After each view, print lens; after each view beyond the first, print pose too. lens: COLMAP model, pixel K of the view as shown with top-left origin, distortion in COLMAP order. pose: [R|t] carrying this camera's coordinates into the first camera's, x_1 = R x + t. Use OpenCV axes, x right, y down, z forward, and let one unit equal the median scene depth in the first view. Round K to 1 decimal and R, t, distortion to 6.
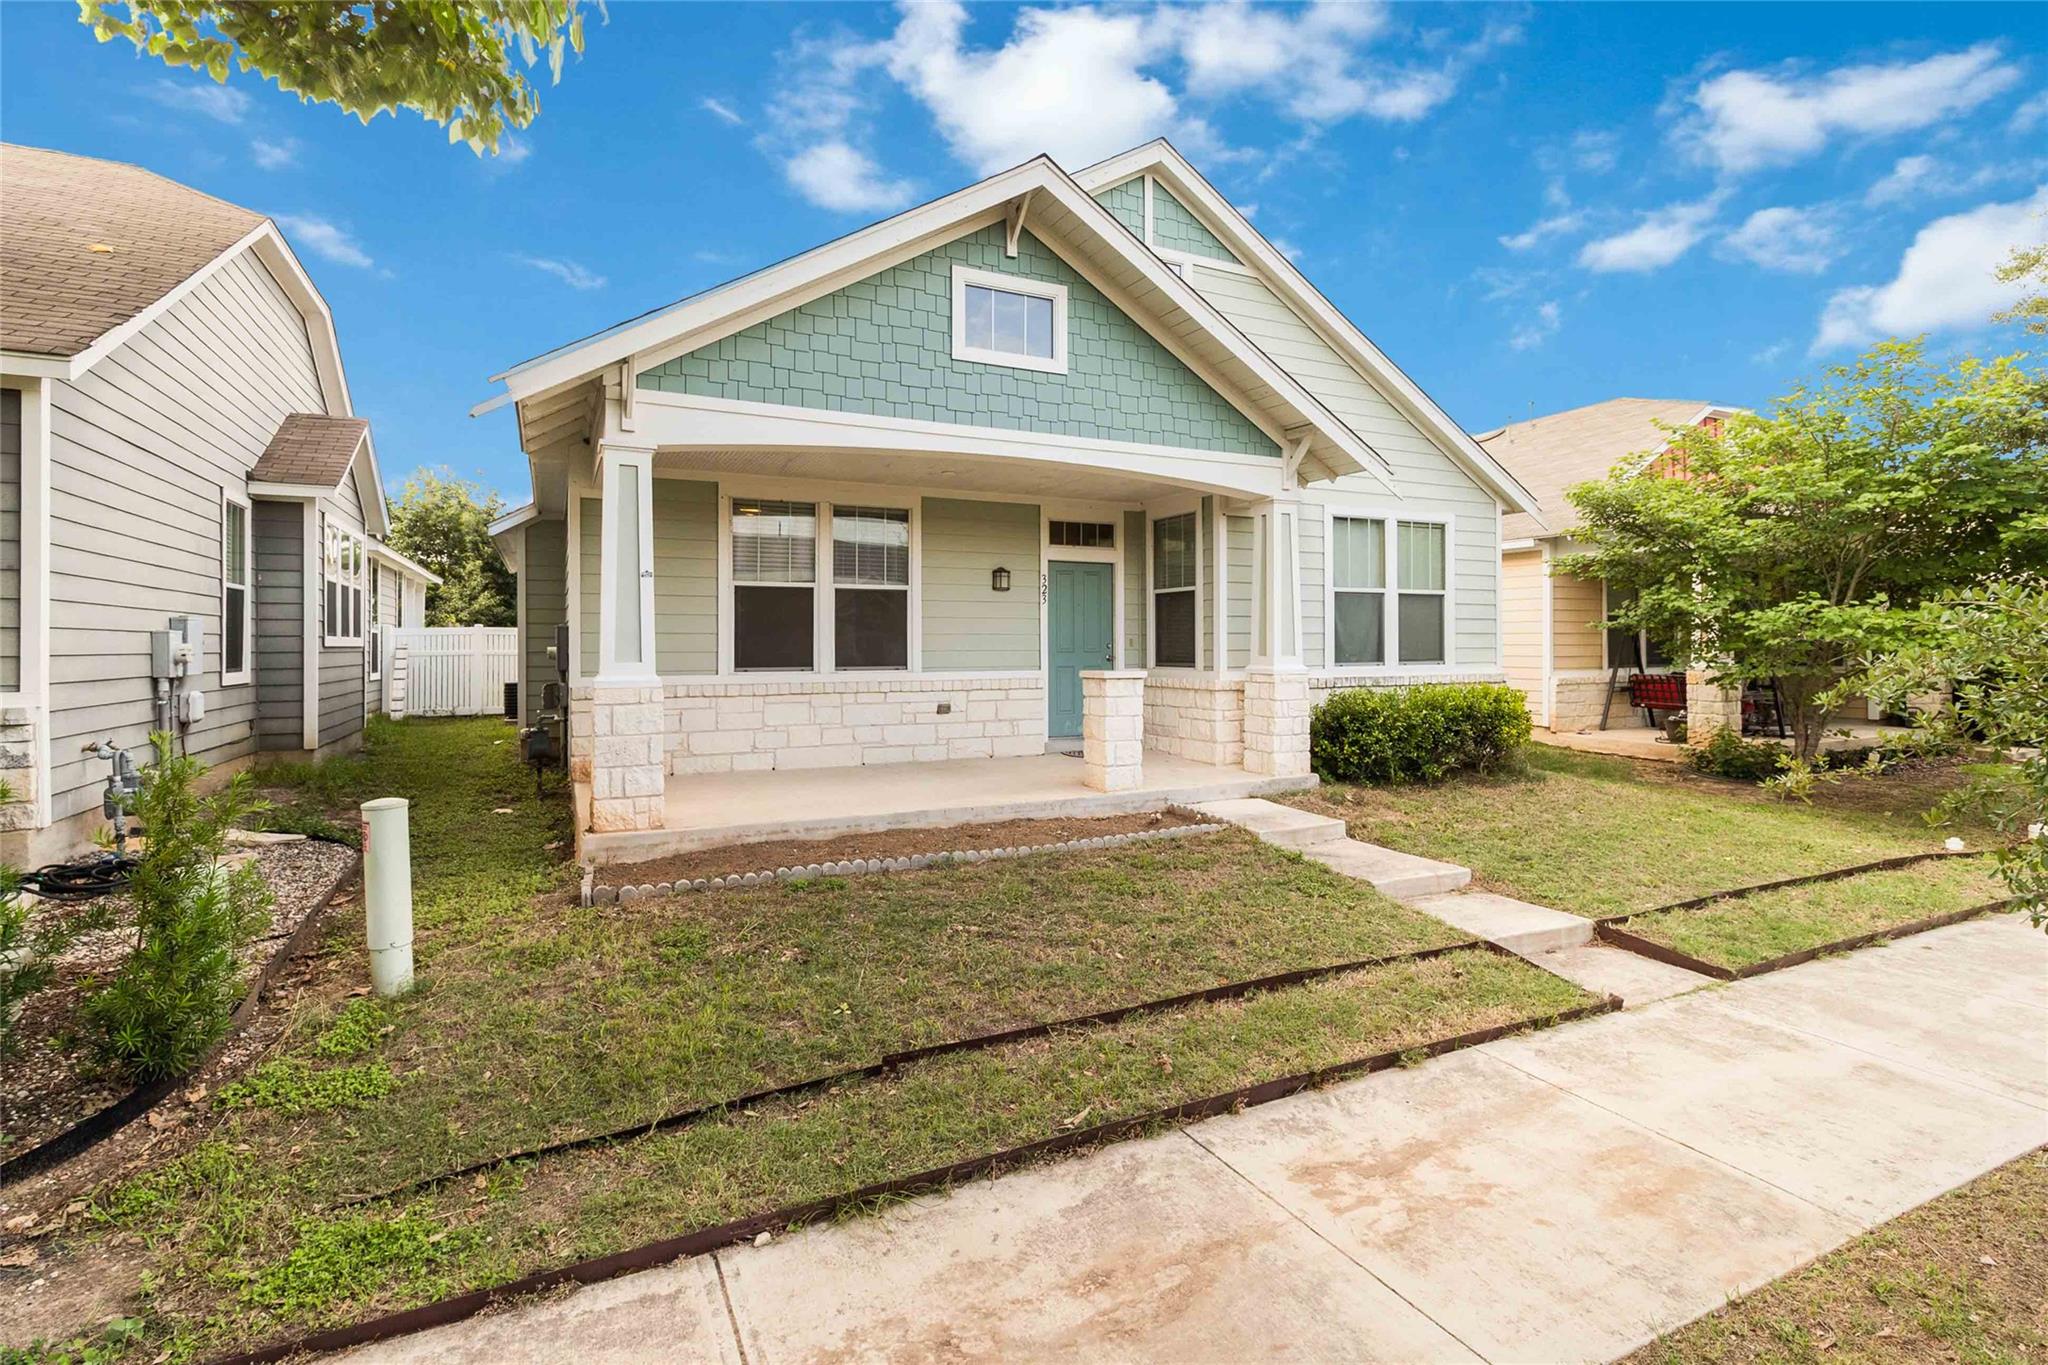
lens RADIAL K [[956.4, 0, 1039.3], [0, 956.4, 651.2], [0, 0, 1]] dist [-0.000692, 0.000466]
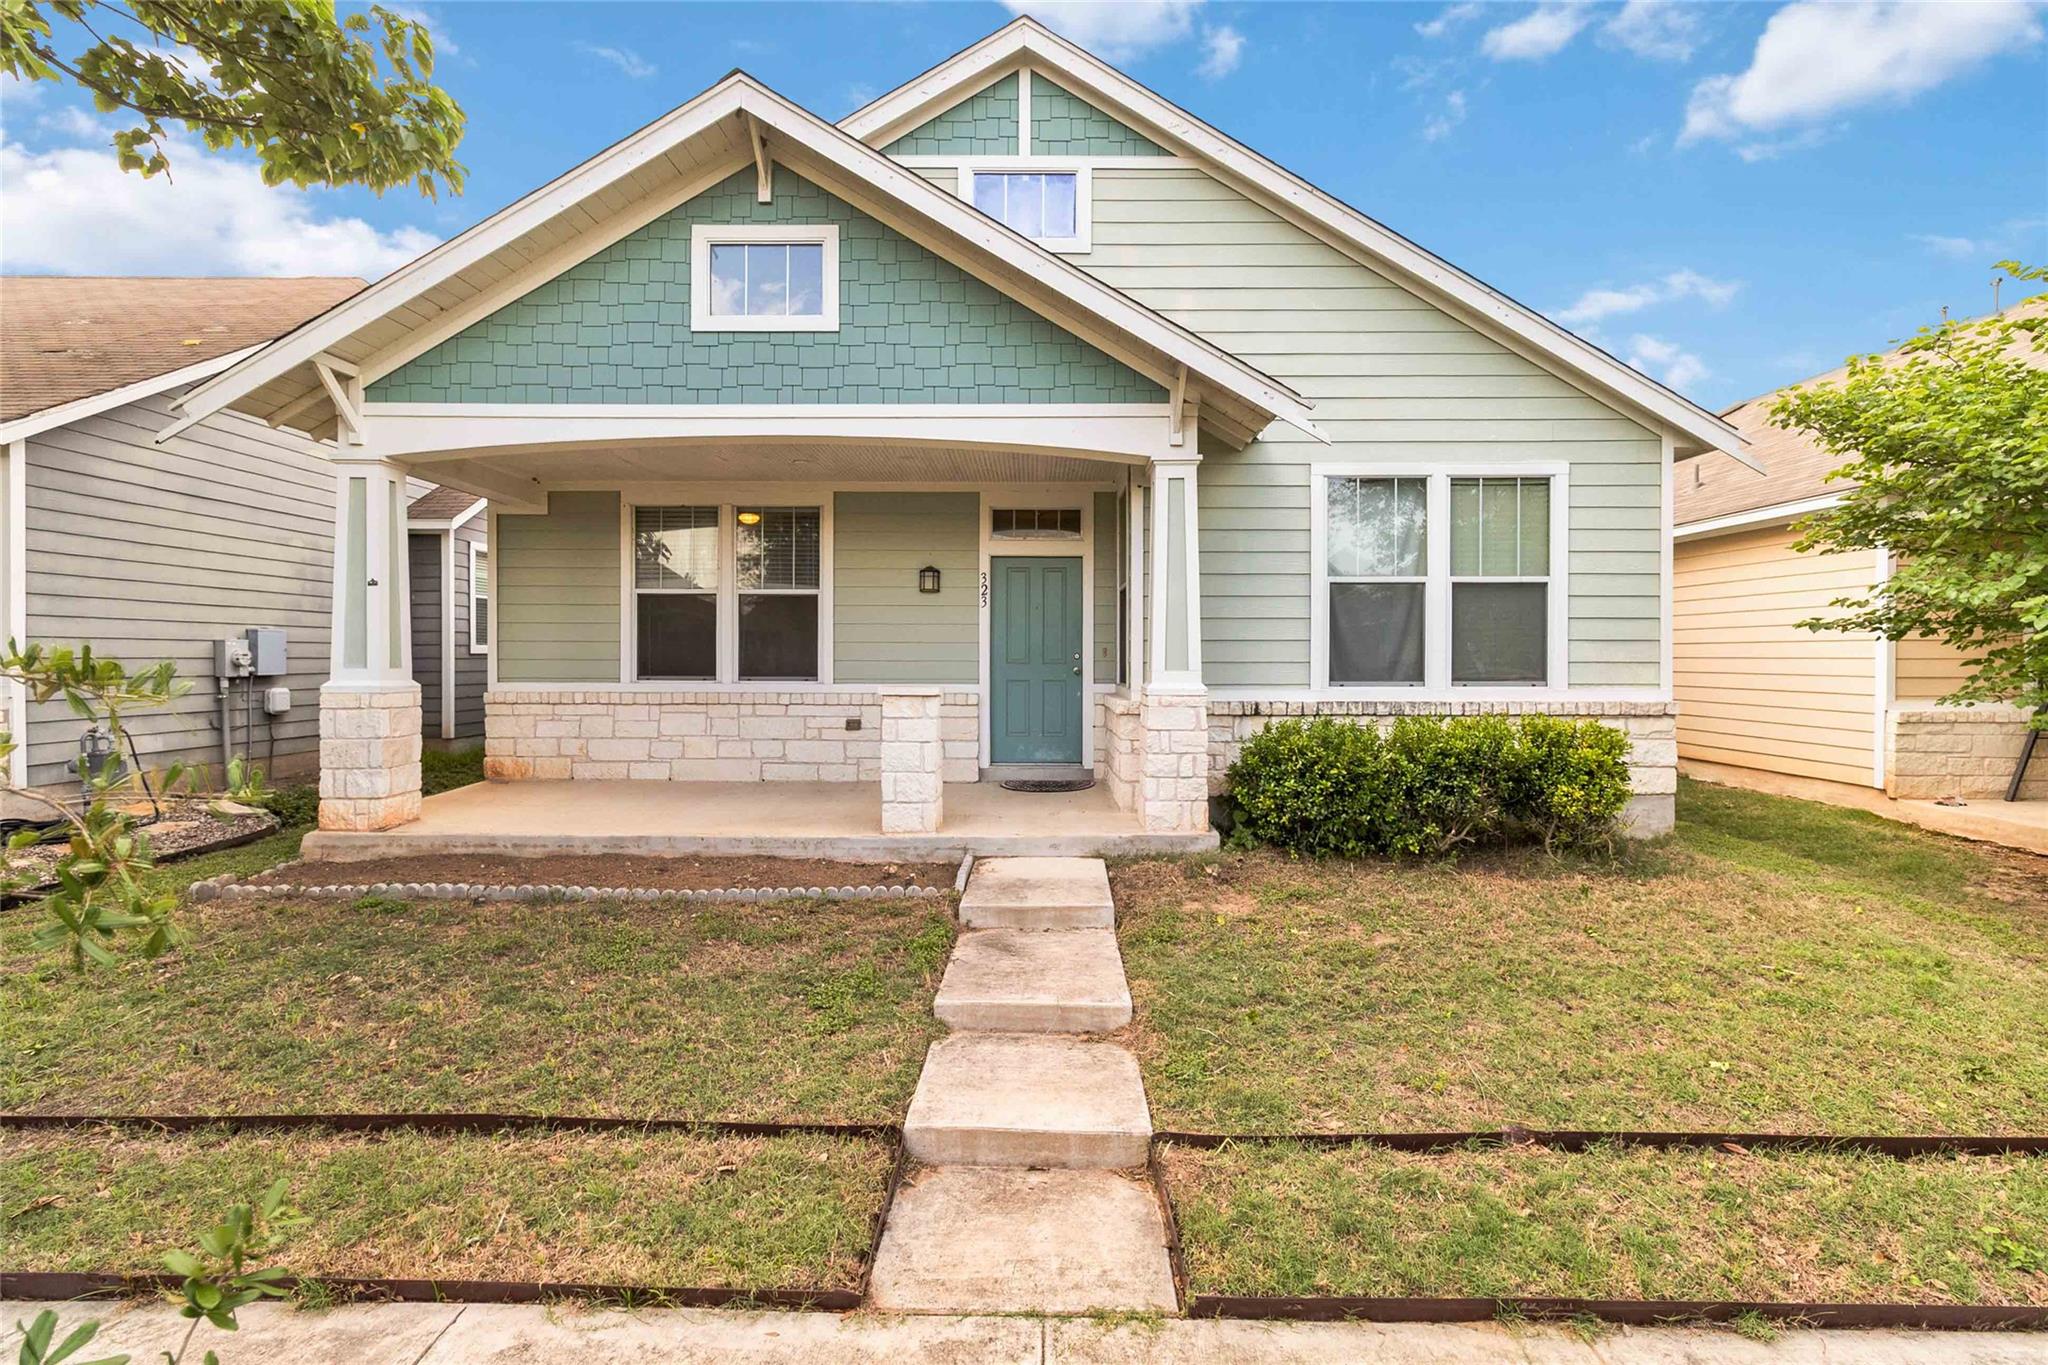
lens RADIAL K [[956.4, 0, 1024.6], [0, 956.4, 671.6], [0, 0, 1]] dist [-0.000692, 0.000466]
pose [[0.893996, 0.012692, -0.447896, 0.496532], [-0.008131, 0.999894, 0.012105, -0.002626], [0.448002, -0.007180, 0.894004, 0.290250]]
